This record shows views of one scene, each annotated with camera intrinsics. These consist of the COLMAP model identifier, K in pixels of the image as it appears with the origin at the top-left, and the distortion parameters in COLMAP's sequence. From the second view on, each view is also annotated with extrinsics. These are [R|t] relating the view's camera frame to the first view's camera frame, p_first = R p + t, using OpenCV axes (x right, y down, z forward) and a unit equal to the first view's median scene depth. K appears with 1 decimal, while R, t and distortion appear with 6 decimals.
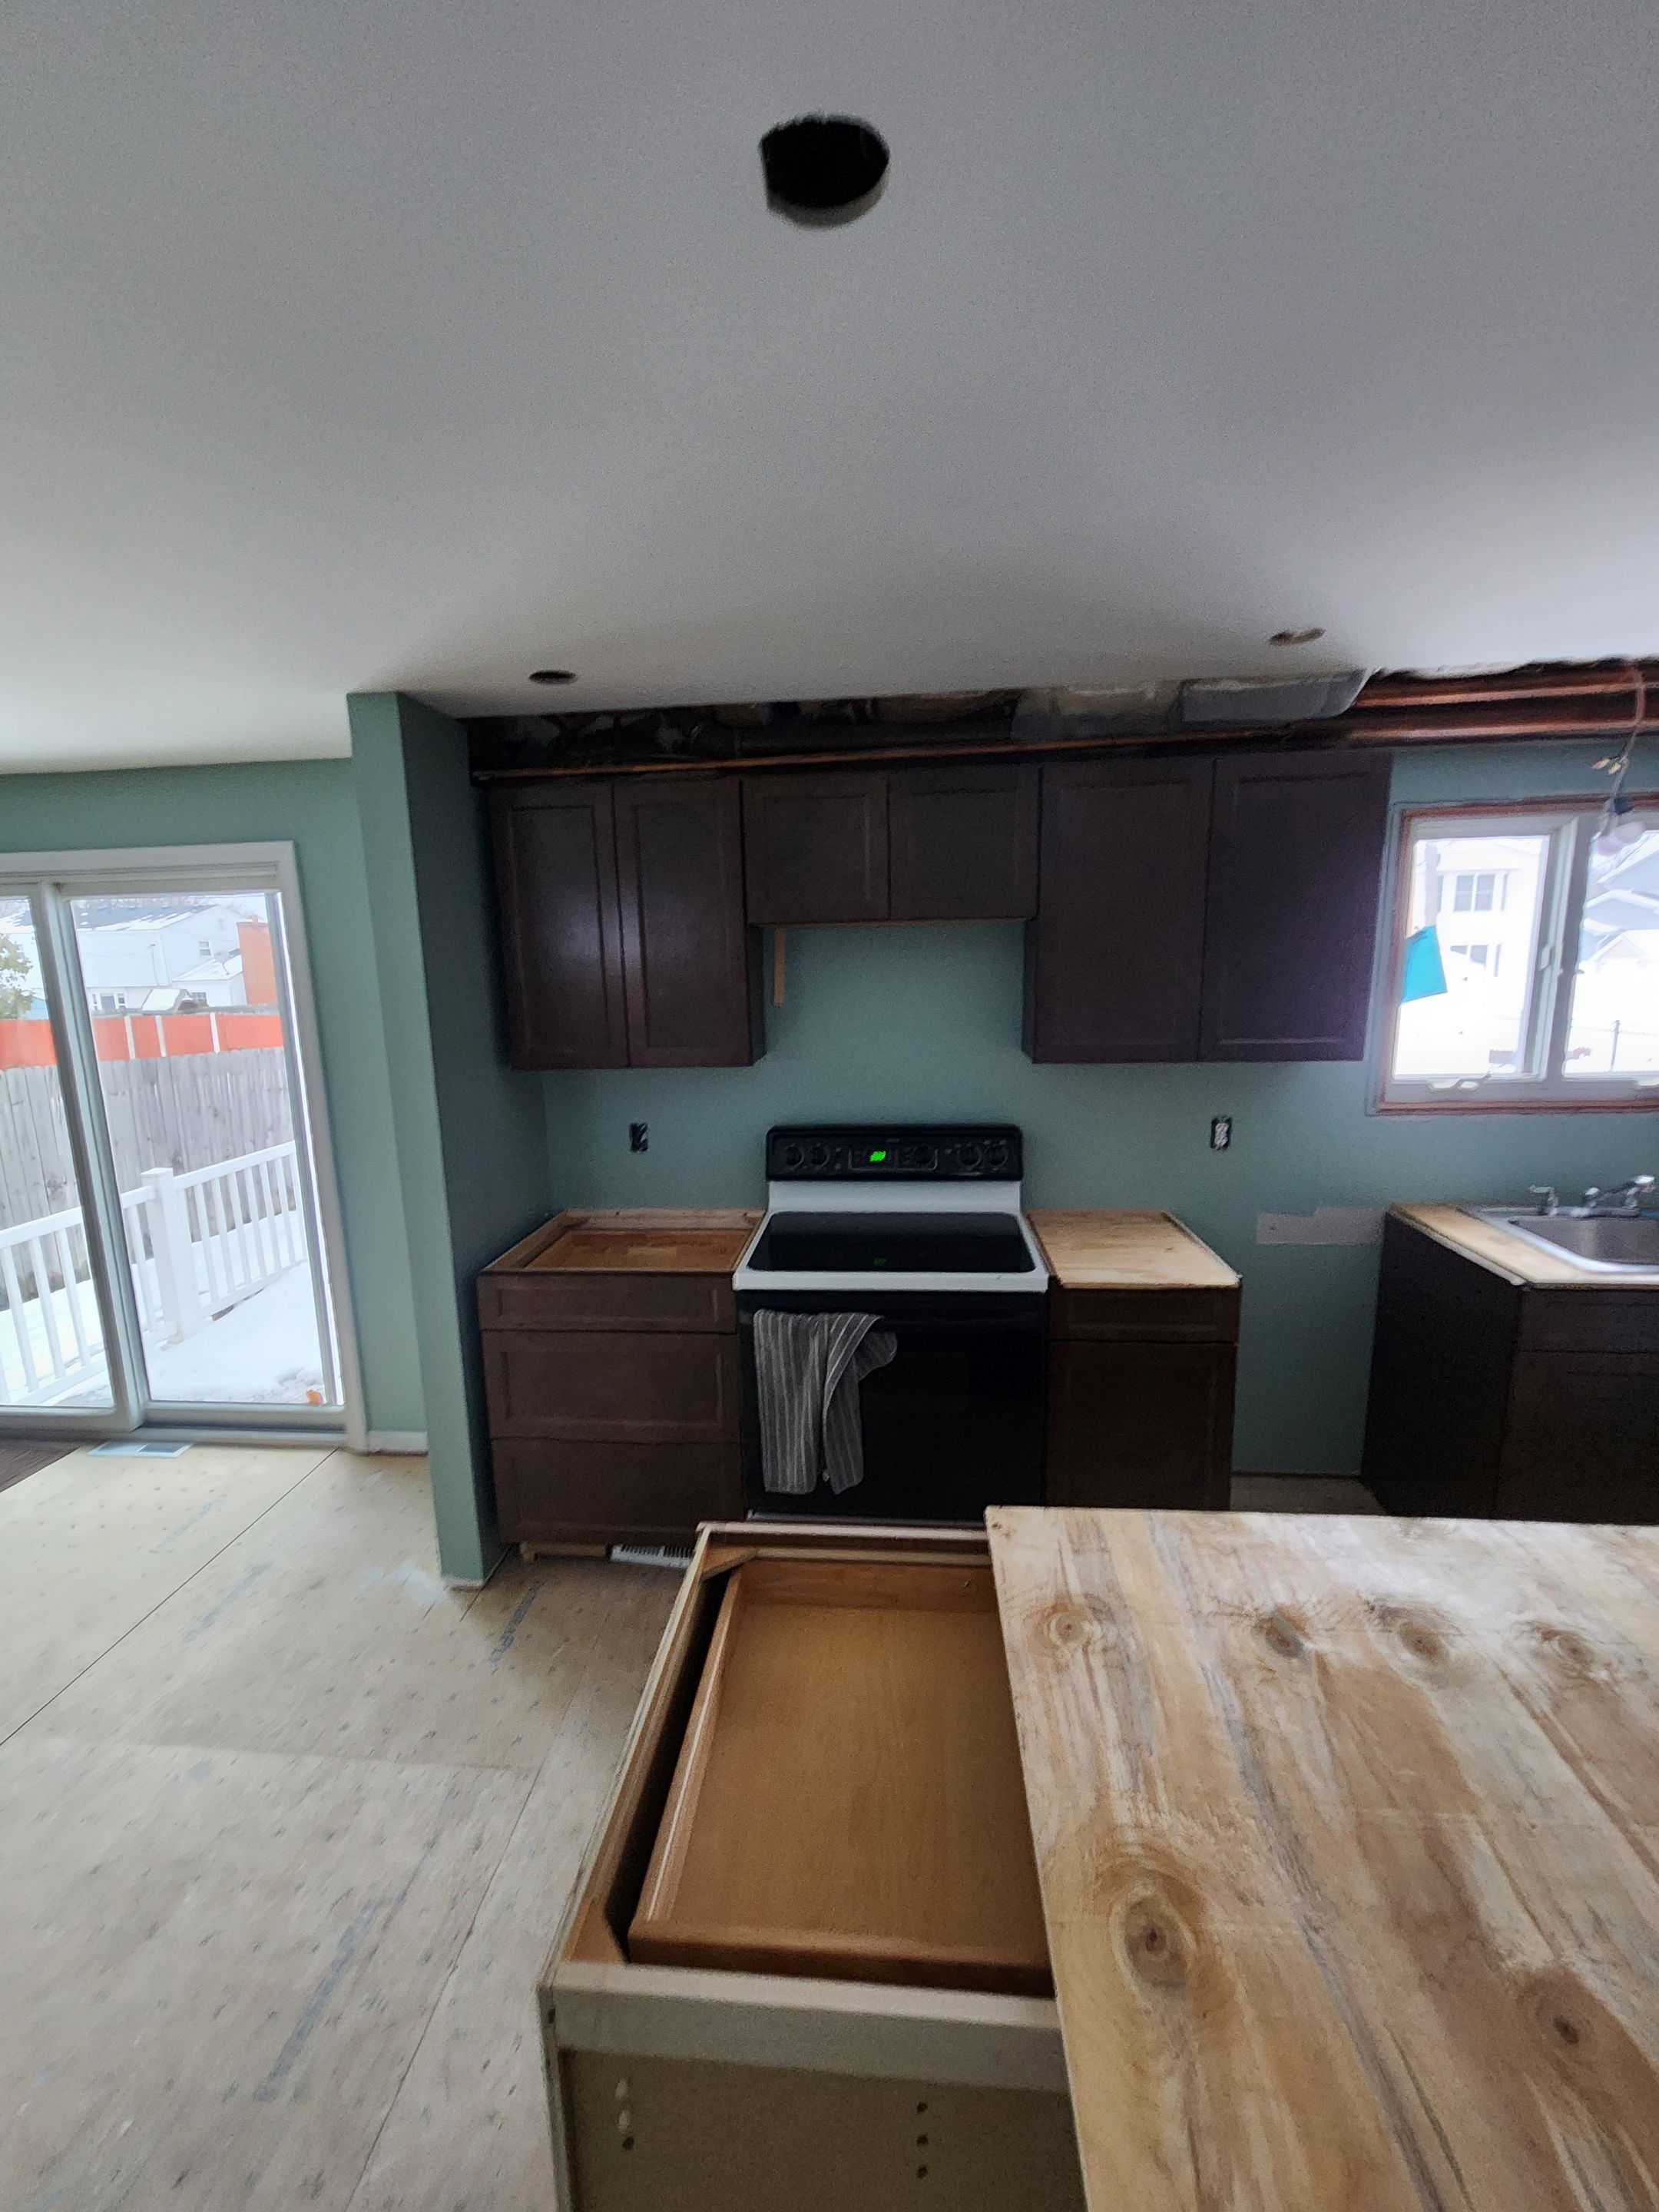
lens RADIAL K [[906.4, 0, 829.7], [0, 906.4, 1120.6], [0, 0, 1]] dist [-0.000318, -0.000491]
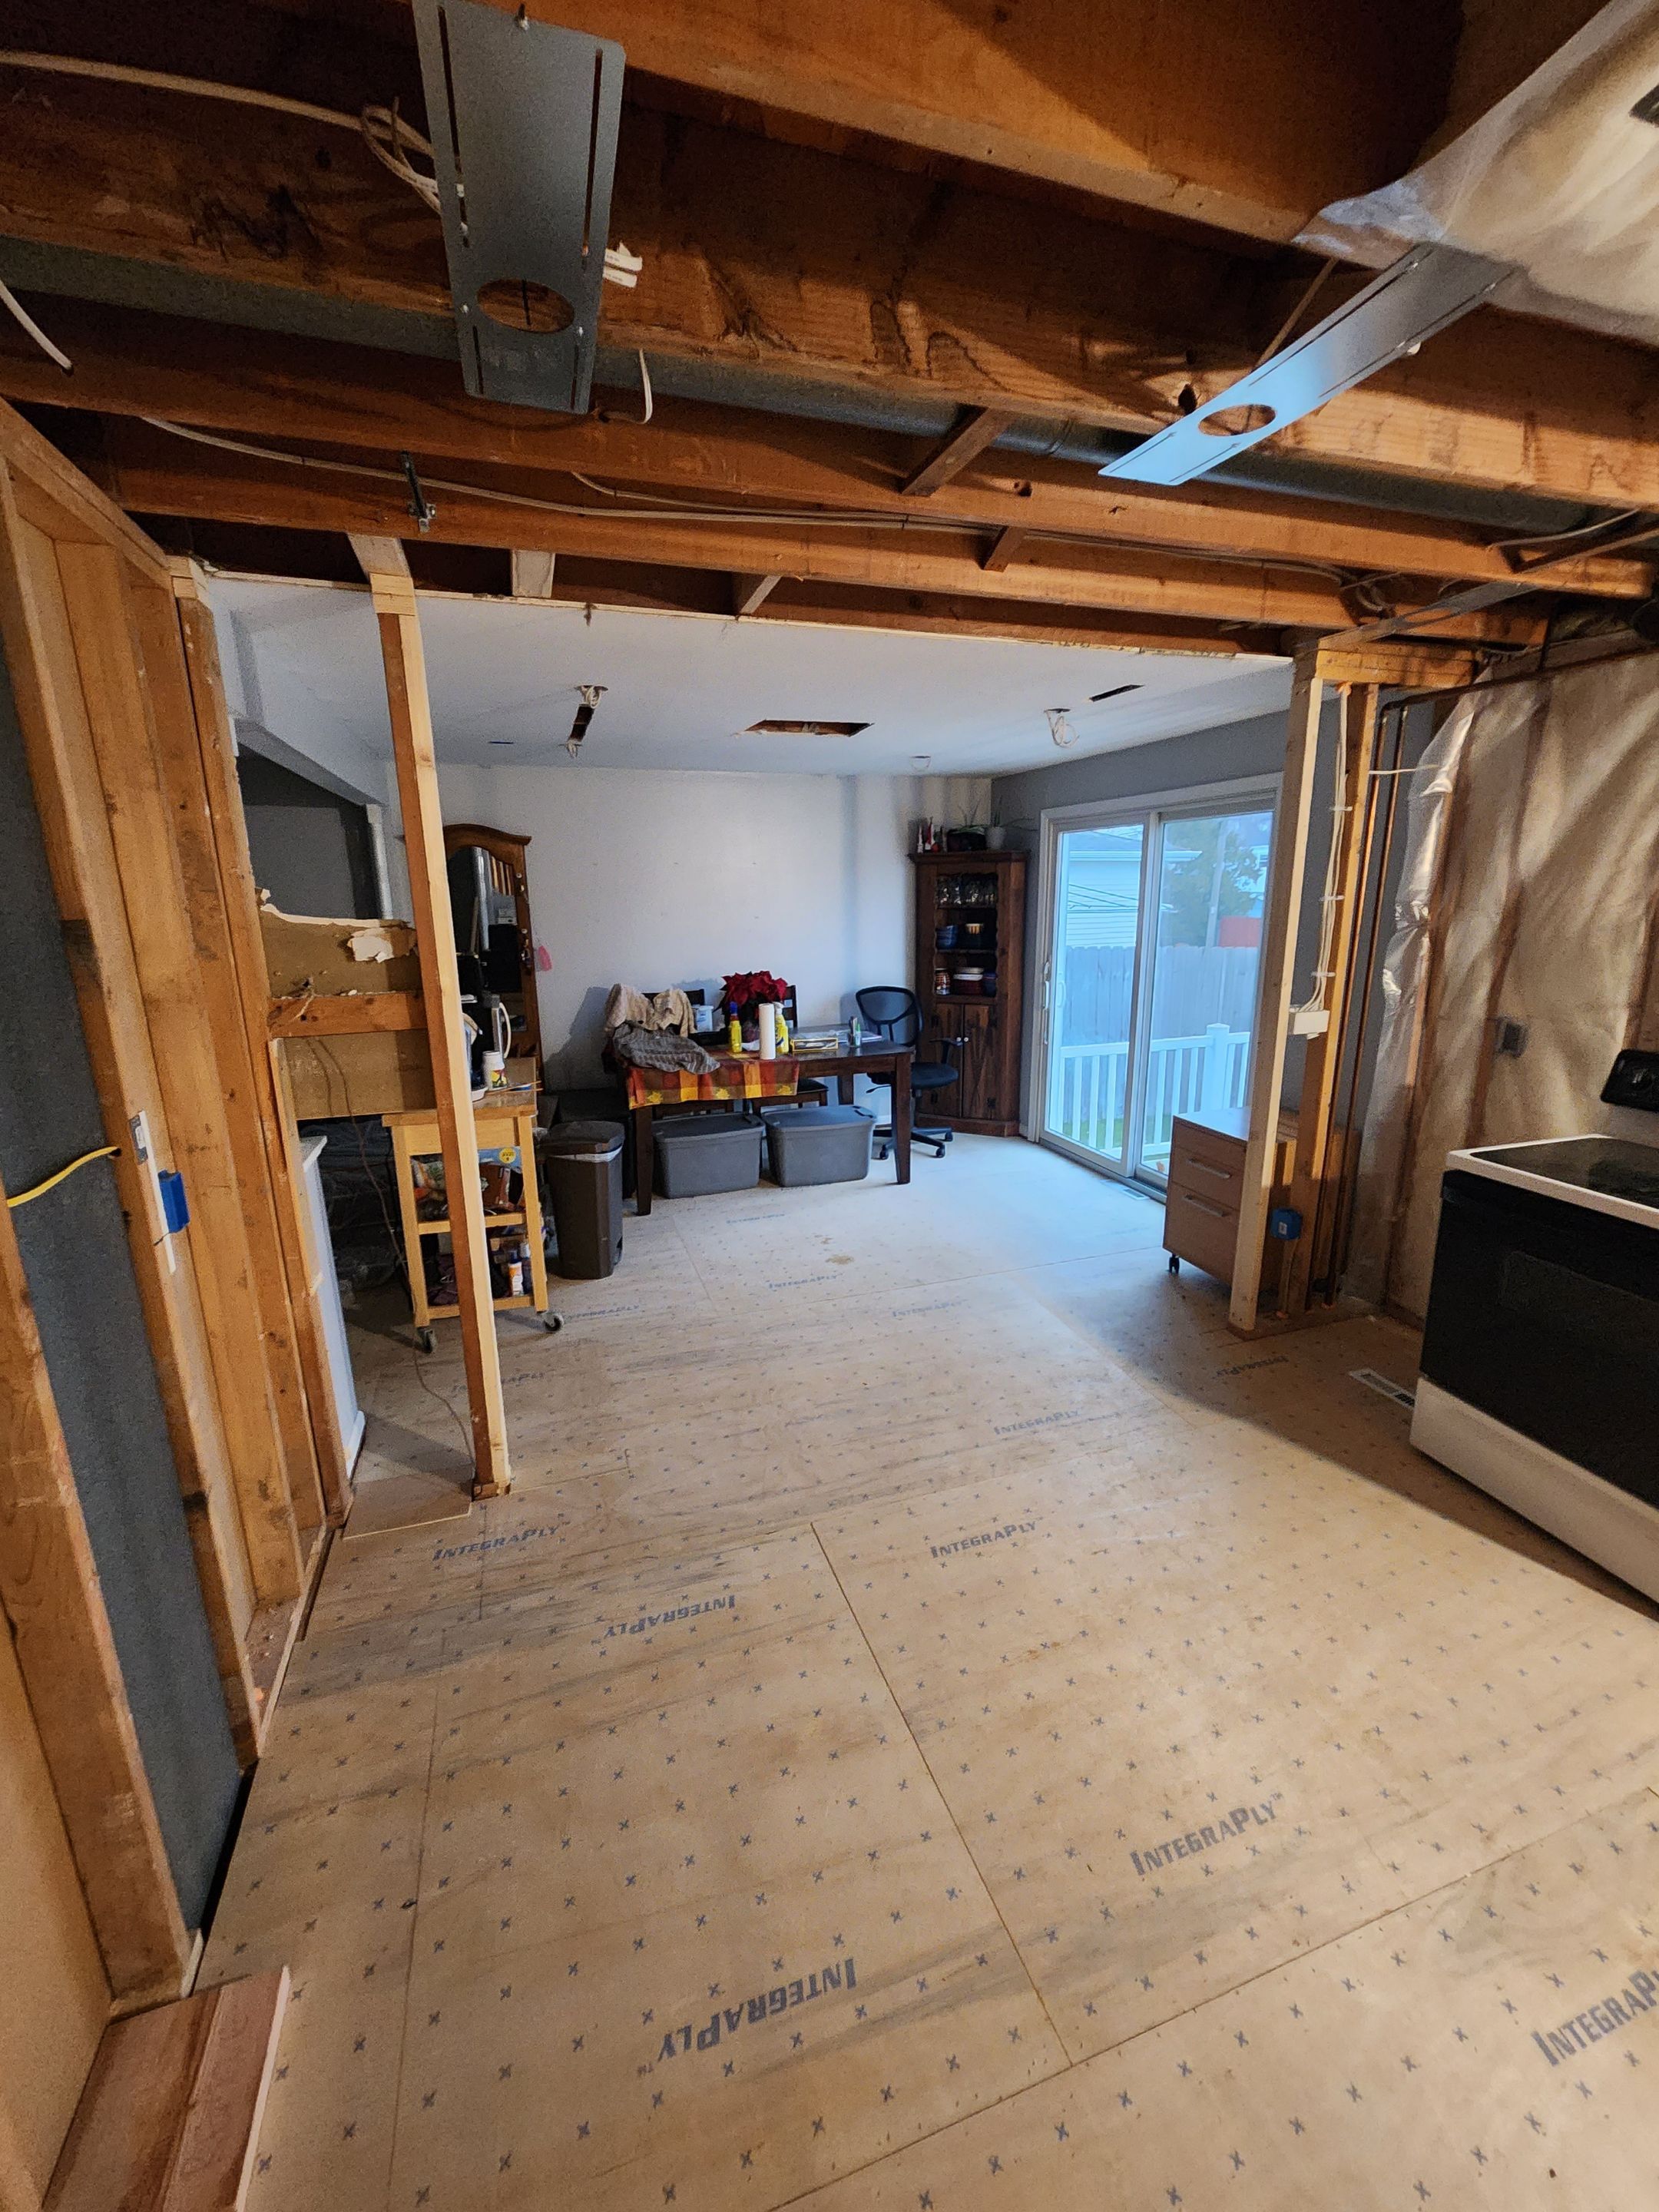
lens RADIAL K [[906.4, 0, 816.0], [0, 906.4, 1112.7], [0, 0, 1]] dist [-0.000318, -0.000491]
pose [[0.386090, 0.239070, -0.890943, 0.442174], [-0.148399, 0.969350, 0.195800, 0.014533], [0.910446, 0.056619, 0.409735, -0.136932]]
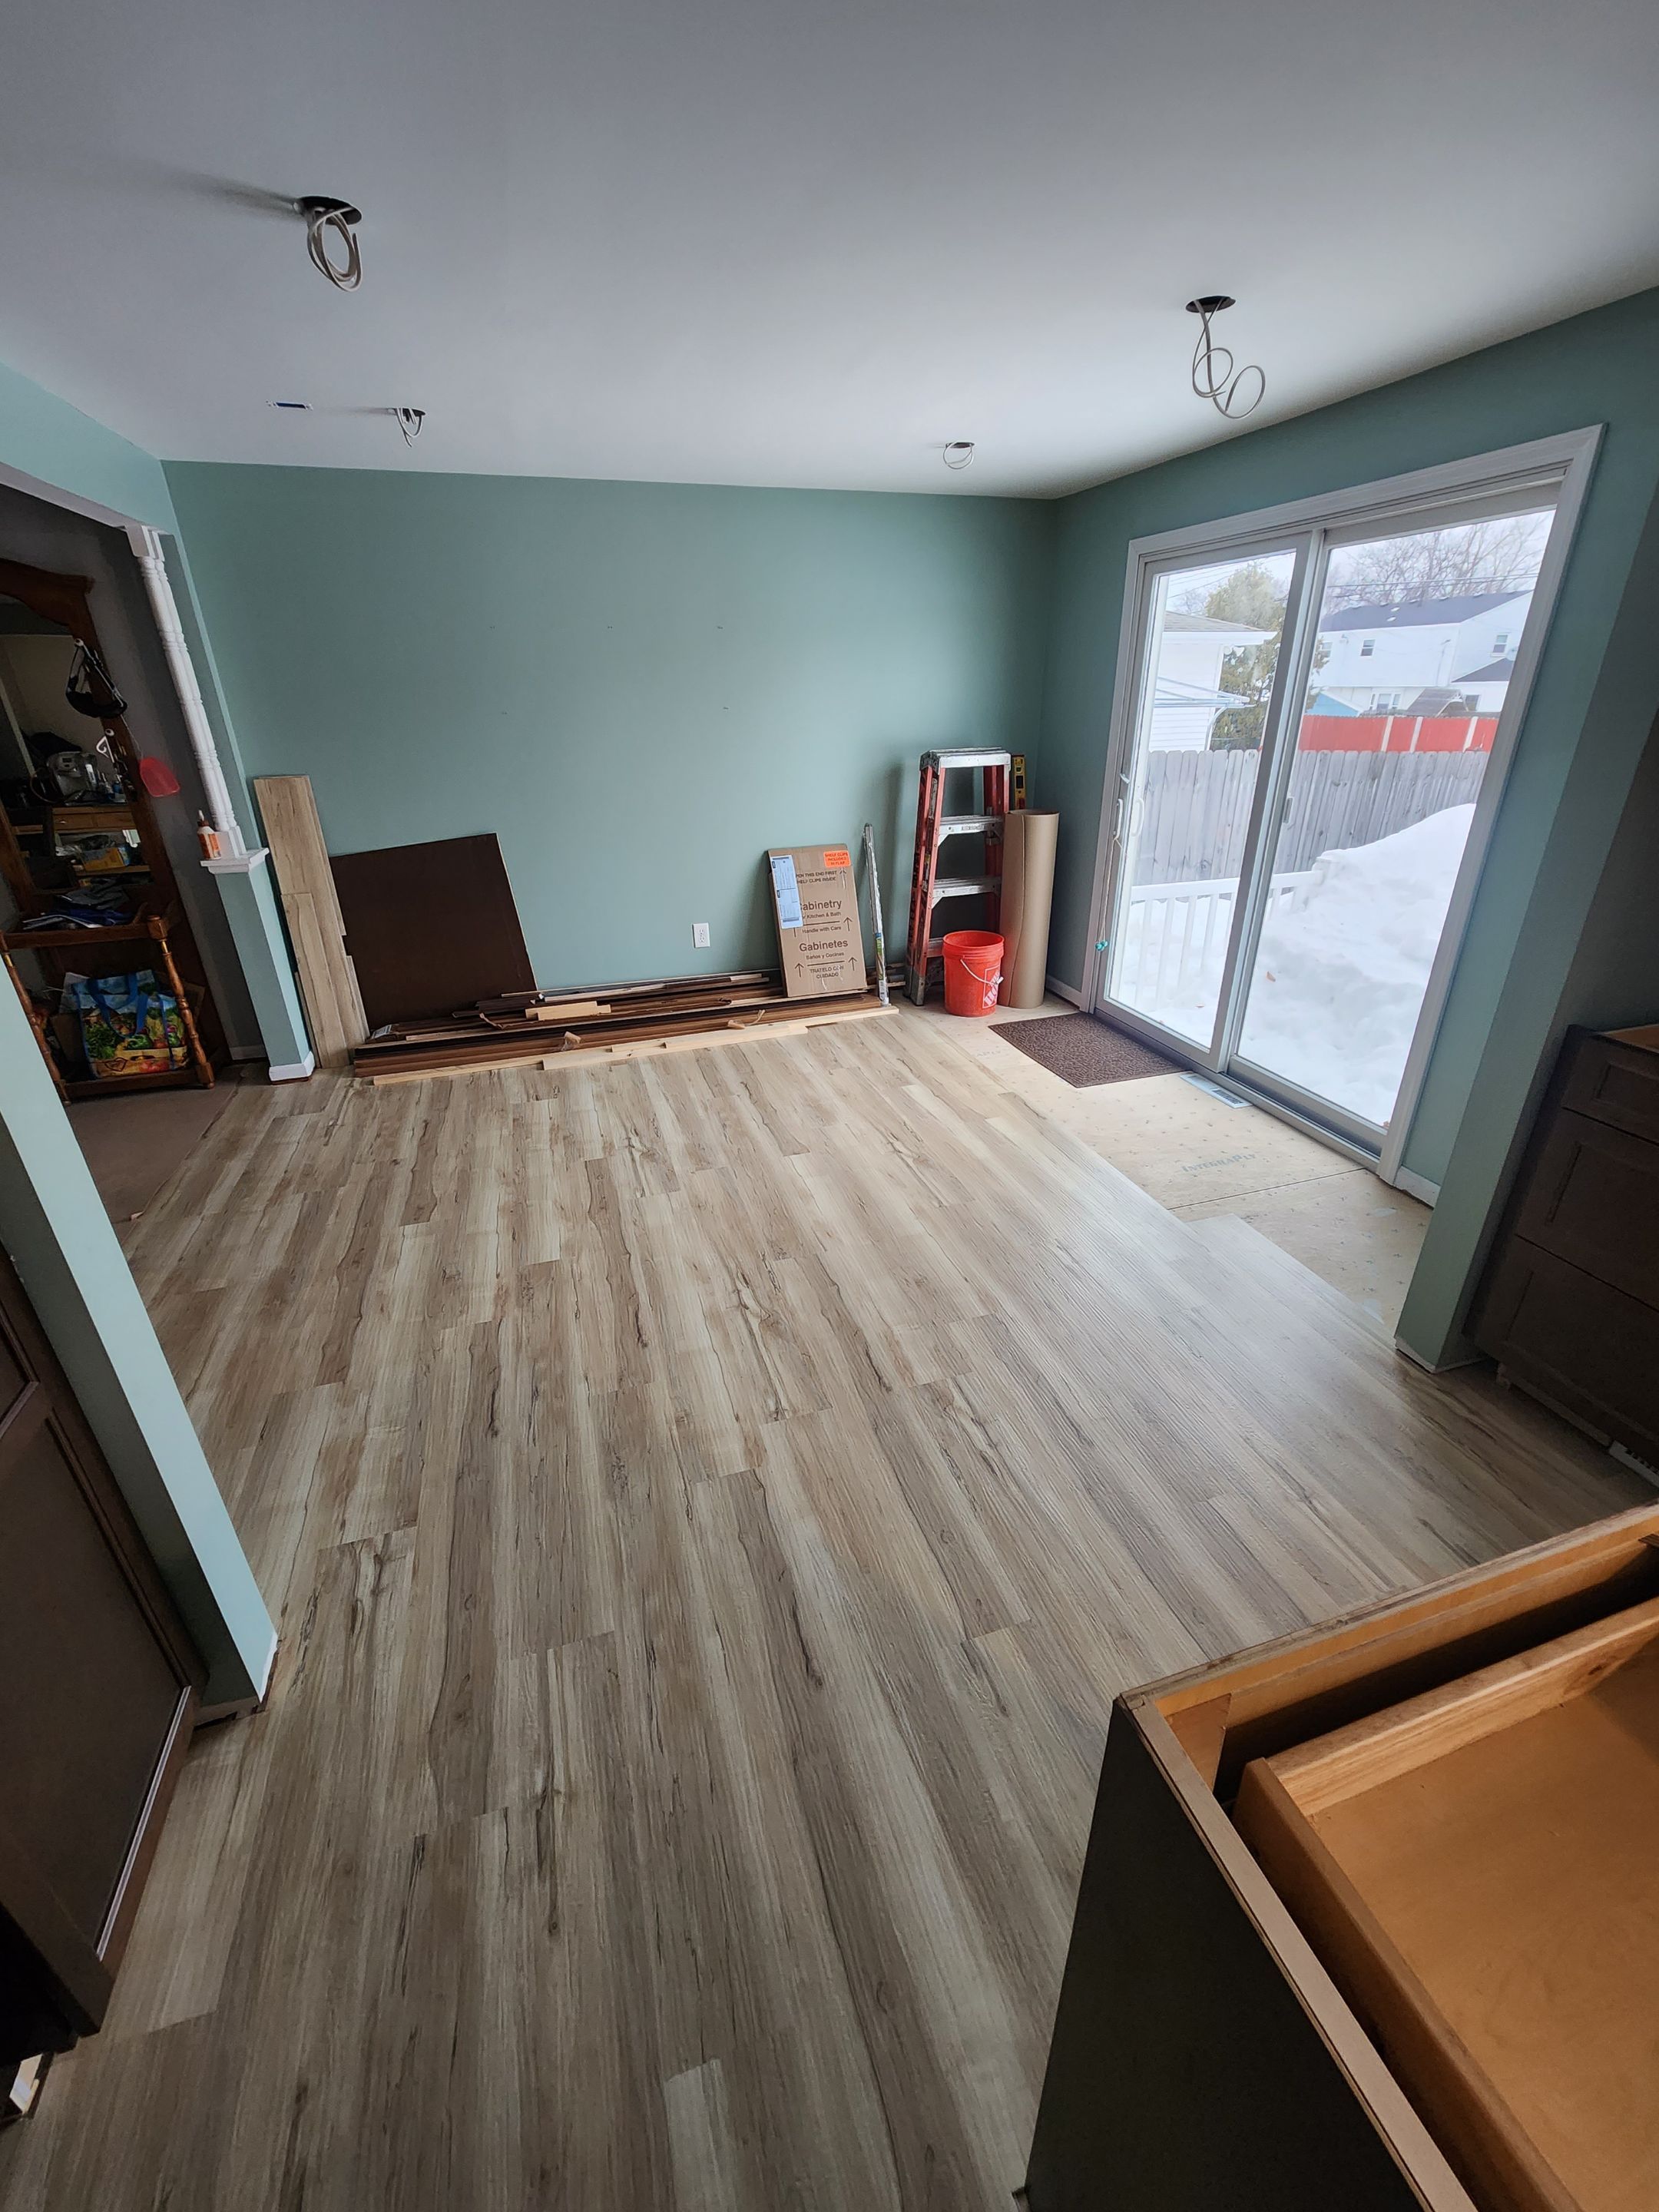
lens RADIAL K [[906.4, 0, 825.0], [0, 906.4, 1102.4], [0, 0, 1]] dist [-0.000318, -0.000491]
pose [[0.379566, 0.399221, -0.834597, 0.020642], [-0.151491, 0.916750, 0.369621, 0.032045], [0.912678, -0.013861, 0.408445, 0.092298]]
